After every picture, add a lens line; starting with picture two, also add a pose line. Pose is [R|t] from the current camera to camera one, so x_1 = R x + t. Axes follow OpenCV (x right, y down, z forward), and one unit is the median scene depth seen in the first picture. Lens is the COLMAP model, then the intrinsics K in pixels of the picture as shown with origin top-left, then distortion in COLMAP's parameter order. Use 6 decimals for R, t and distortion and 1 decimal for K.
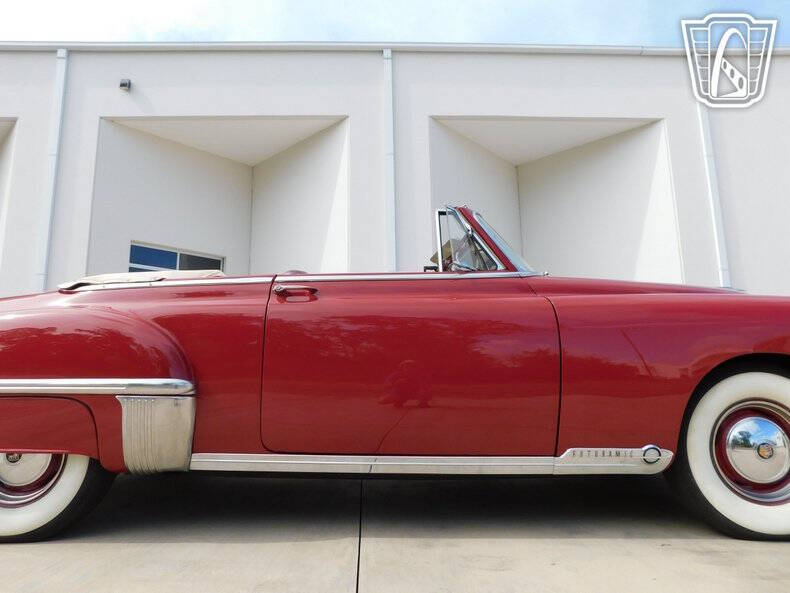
lens RADIAL K [[507.5, 0, 396.3], [0, 507.5, 288.5], [0, 0, 1]] dist [-0.051366, 0.021593]
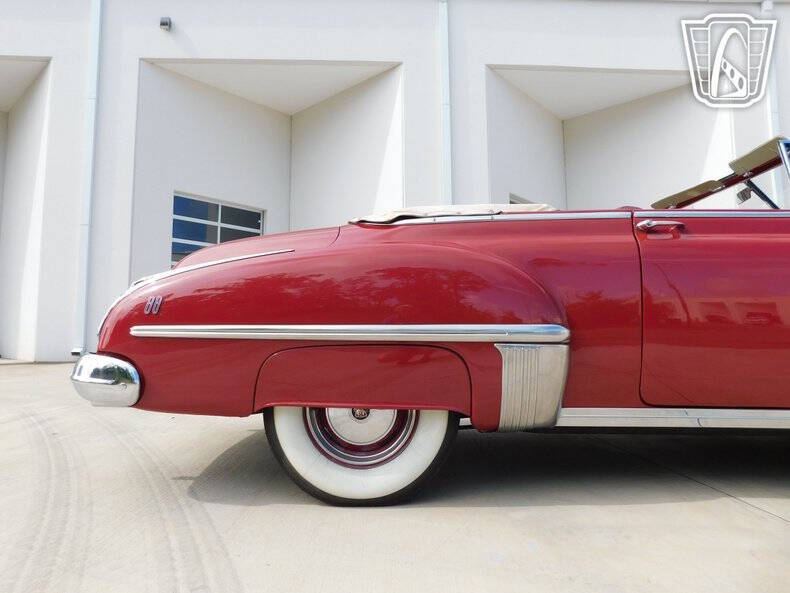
lens RADIAL K [[507.5, 0, 395.7], [0, 507.5, 288.6], [0, 0, 1]] dist [-0.051366, 0.021593]
pose [[0.999858, 0.012512, 0.011286, -0.599911], [-0.013380, 0.996669, 0.080452, 0.041174], [-0.010241, -0.080591, 0.996695, 0.105908]]
